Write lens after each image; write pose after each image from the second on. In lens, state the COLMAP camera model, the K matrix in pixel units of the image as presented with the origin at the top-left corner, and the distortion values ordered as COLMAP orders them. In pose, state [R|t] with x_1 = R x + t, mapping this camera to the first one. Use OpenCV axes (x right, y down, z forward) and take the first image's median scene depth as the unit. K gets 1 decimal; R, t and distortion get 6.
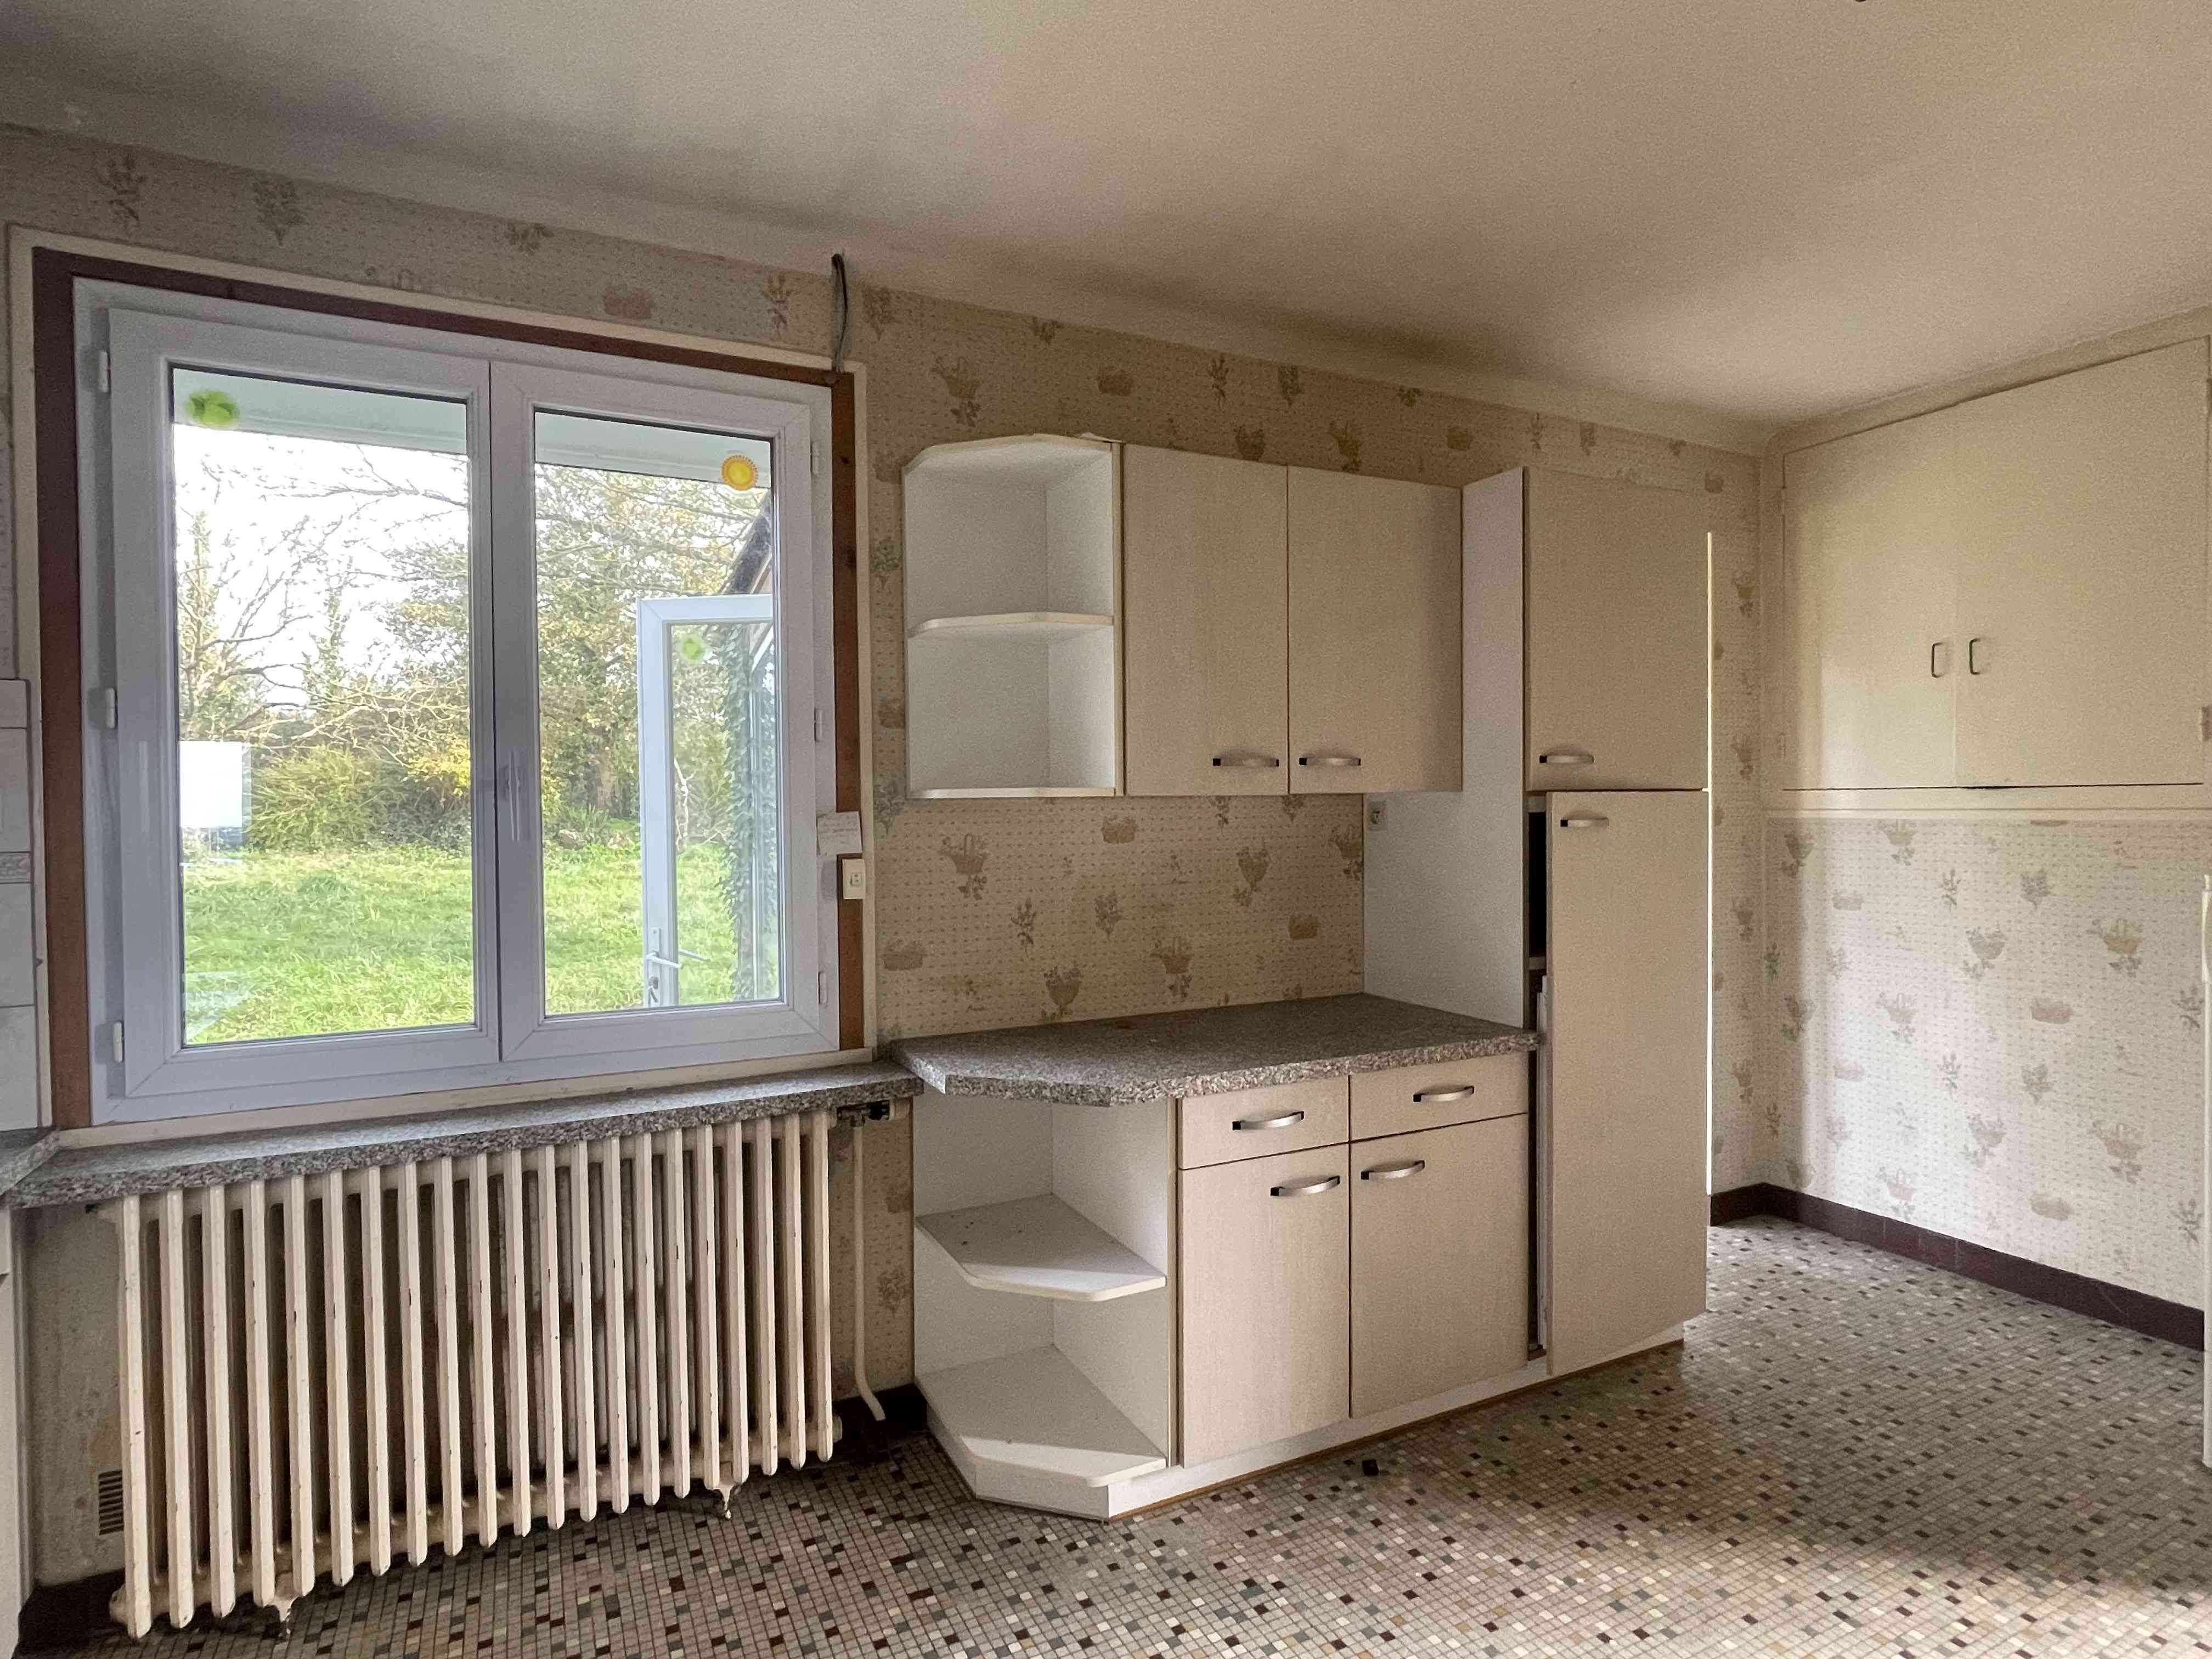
lens RADIAL K [[1170.0, 0, 1102.4], [0, 1170.0, 827.8], [0, 0, 1]] dist [-0.004211, -0.001931]
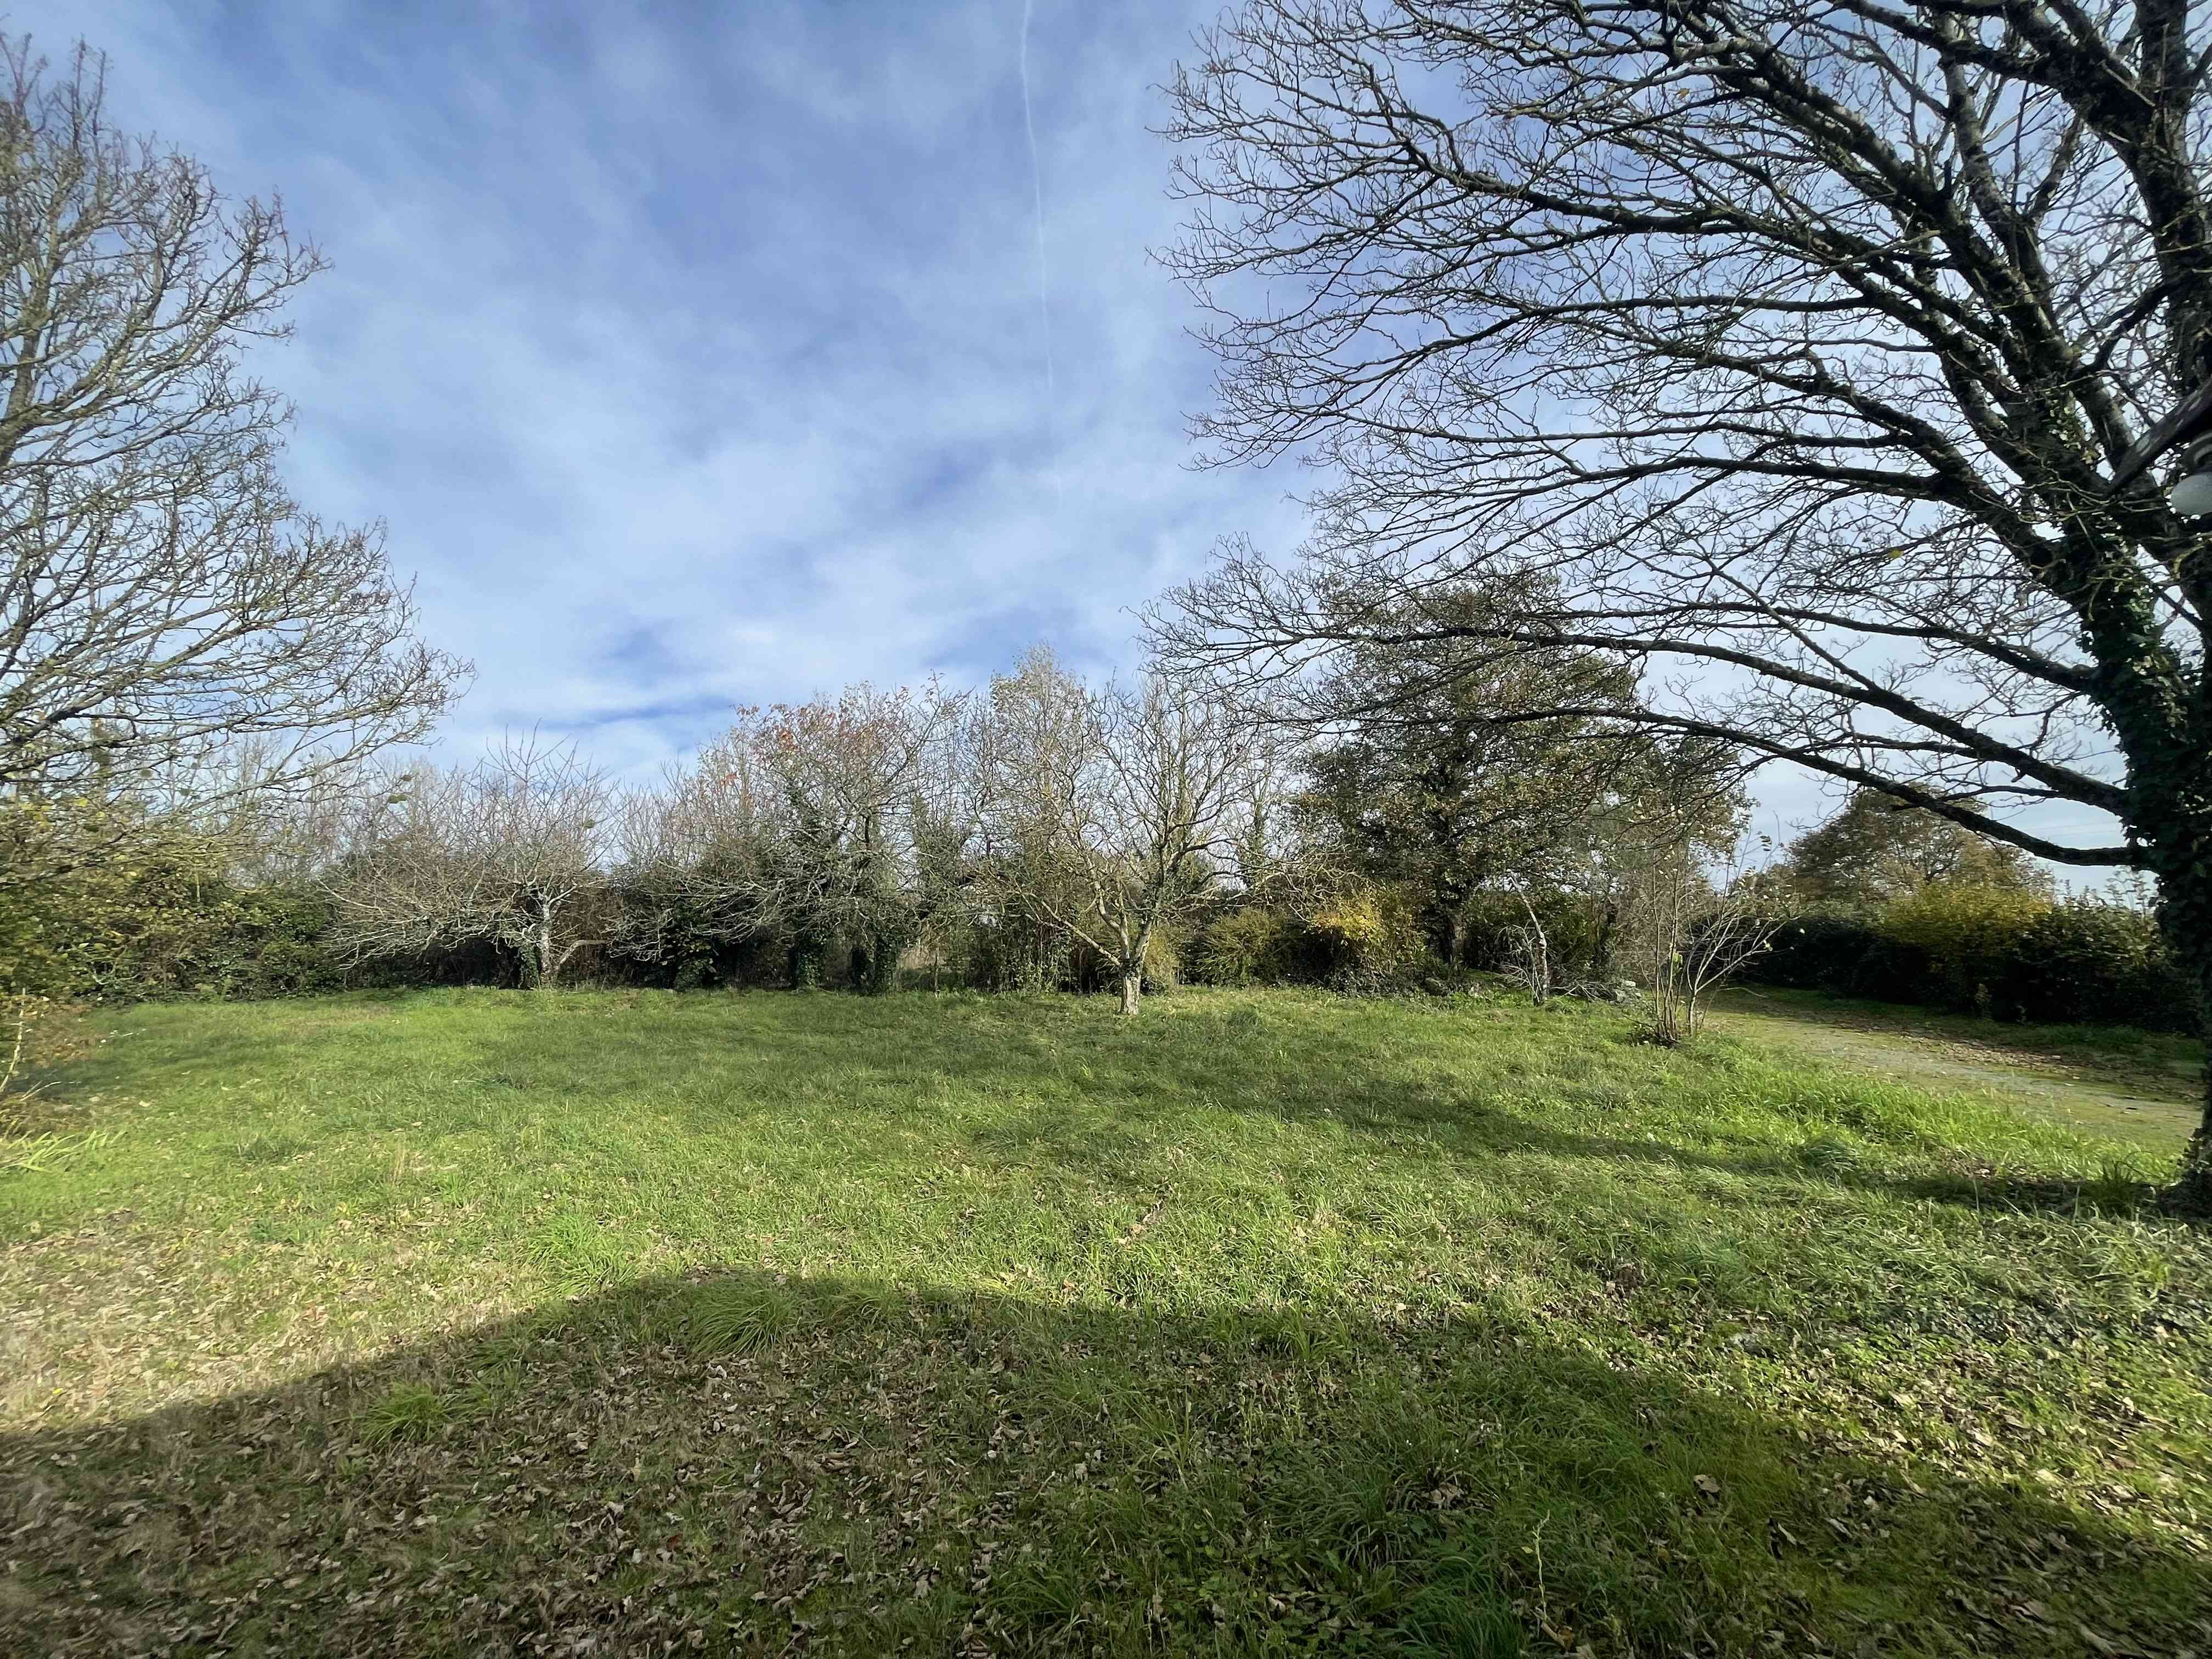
lens RADIAL K [[892.9, 0, 1100.6], [0, 892.9, 833.4], [0, 0, 1]] dist [-0.001881, -0.000017]
pose [[0.727061, -0.074927, -0.682472, -0.743915], [-0.030777, 0.989471, -0.141419, -0.033502], [0.685883, 0.123824, 0.717100, 1.190717]]
